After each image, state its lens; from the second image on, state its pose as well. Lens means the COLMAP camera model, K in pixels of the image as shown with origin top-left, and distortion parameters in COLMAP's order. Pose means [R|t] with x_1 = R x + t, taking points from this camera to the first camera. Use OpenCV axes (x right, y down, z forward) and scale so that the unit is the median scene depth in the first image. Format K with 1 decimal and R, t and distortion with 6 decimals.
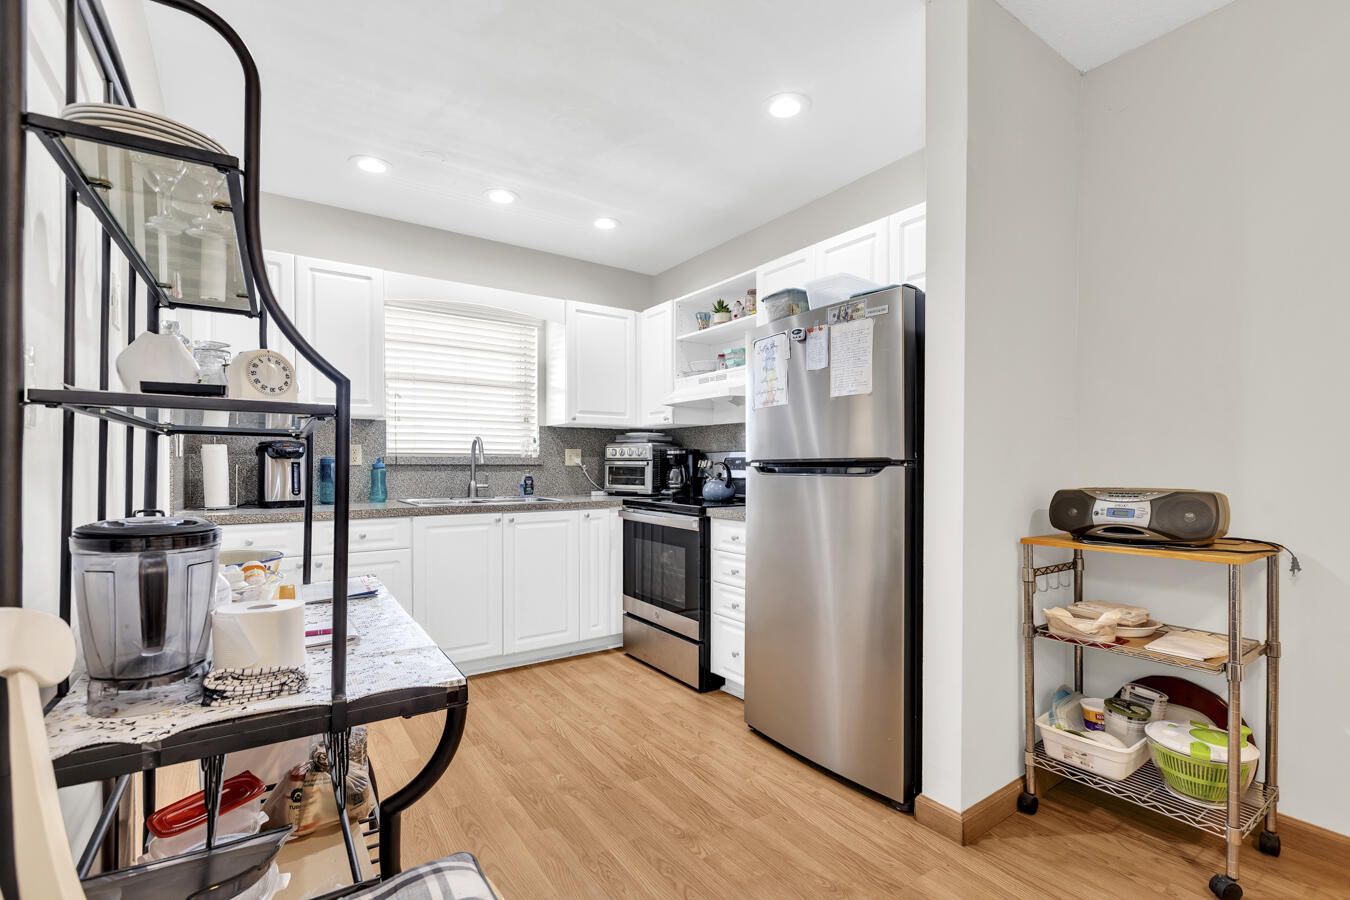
lens RADIAL K [[603.1, 0, 681.4], [0, 603.1, 474.0], [0, 0, 1]] dist [0.000816, -0.000866]
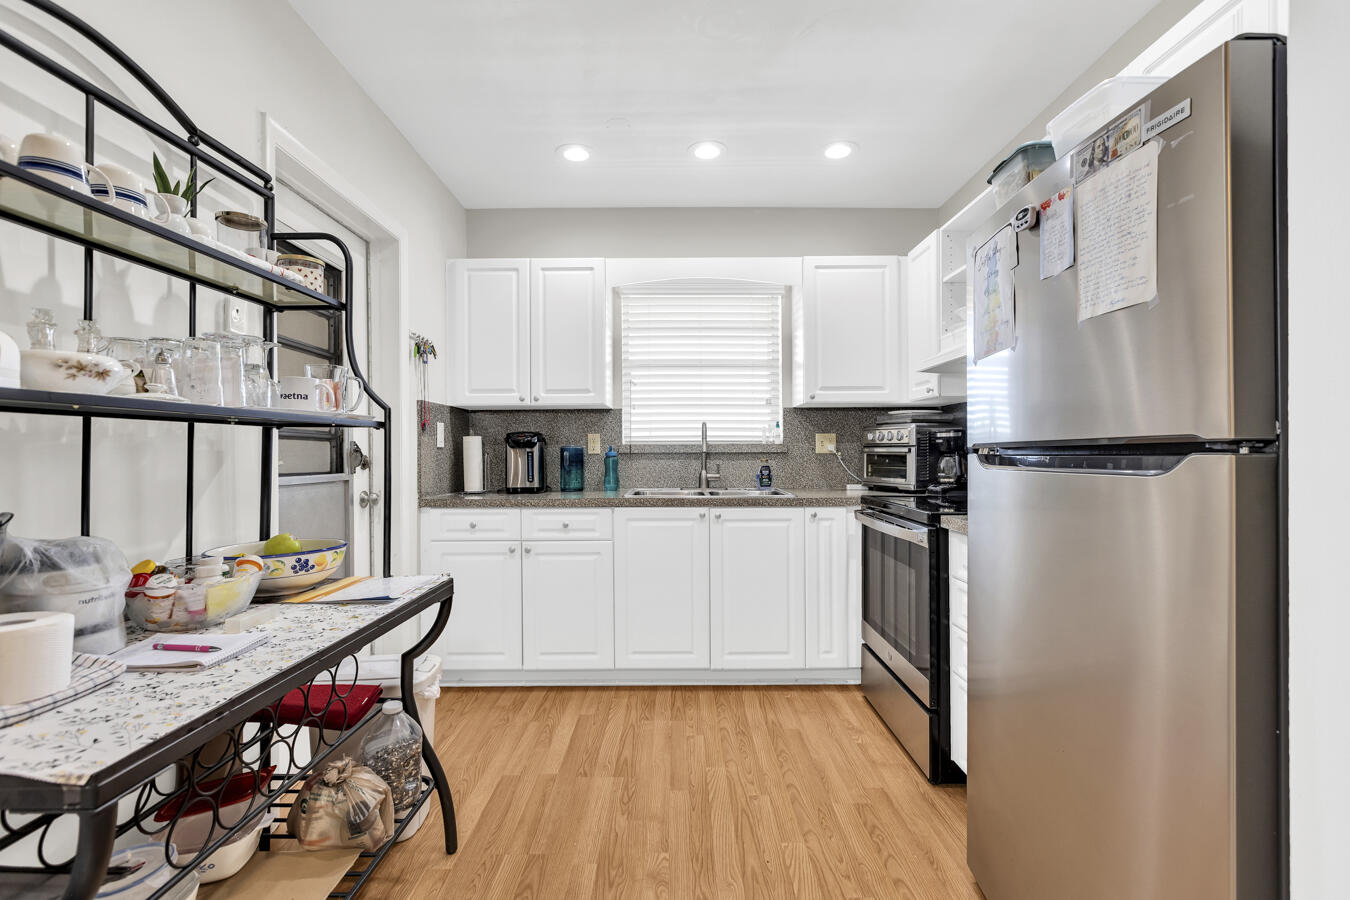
lens RADIAL K [[603.1, 0, 686.6], [0, 603.1, 454.6], [0, 0, 1]] dist [0.000816, -0.000866]
pose [[0.821867, -0.002963, -0.569672, 0.235973], [-0.003382, 0.999943, -0.010080, -0.005045], [0.569669, 0.010211, 0.821811, 0.337850]]
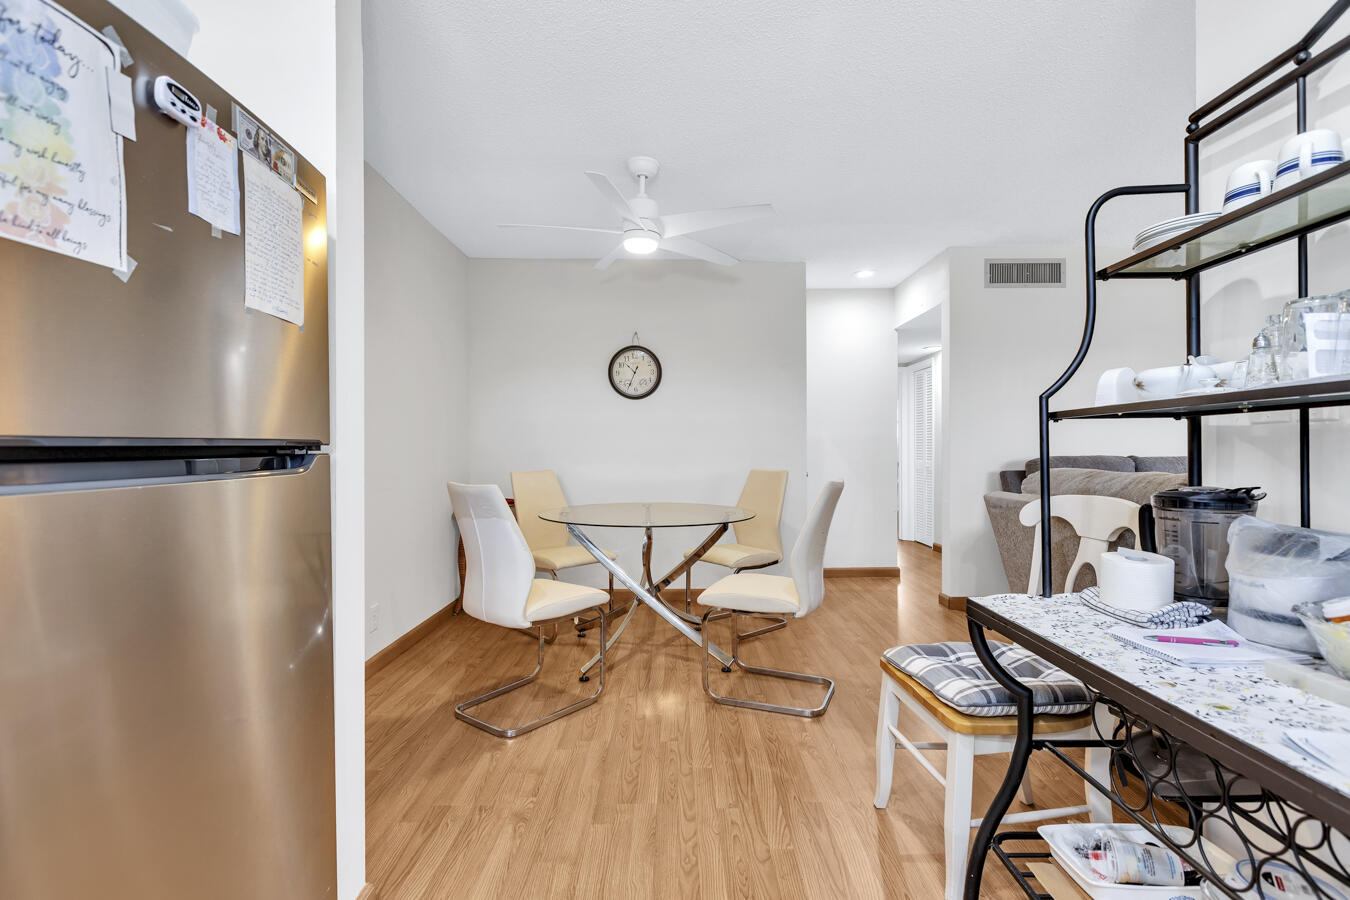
lens RADIAL K [[603.1, 0, 683.9], [0, 603.1, 441.8], [0, 0, 1]] dist [0.000816, -0.000866]
pose [[-0.826989, 0.004523, 0.562200, -0.253958], [0.012155, 0.999878, 0.009836, -0.021693], [-0.562087, 0.014968, -0.826943, 1.060487]]
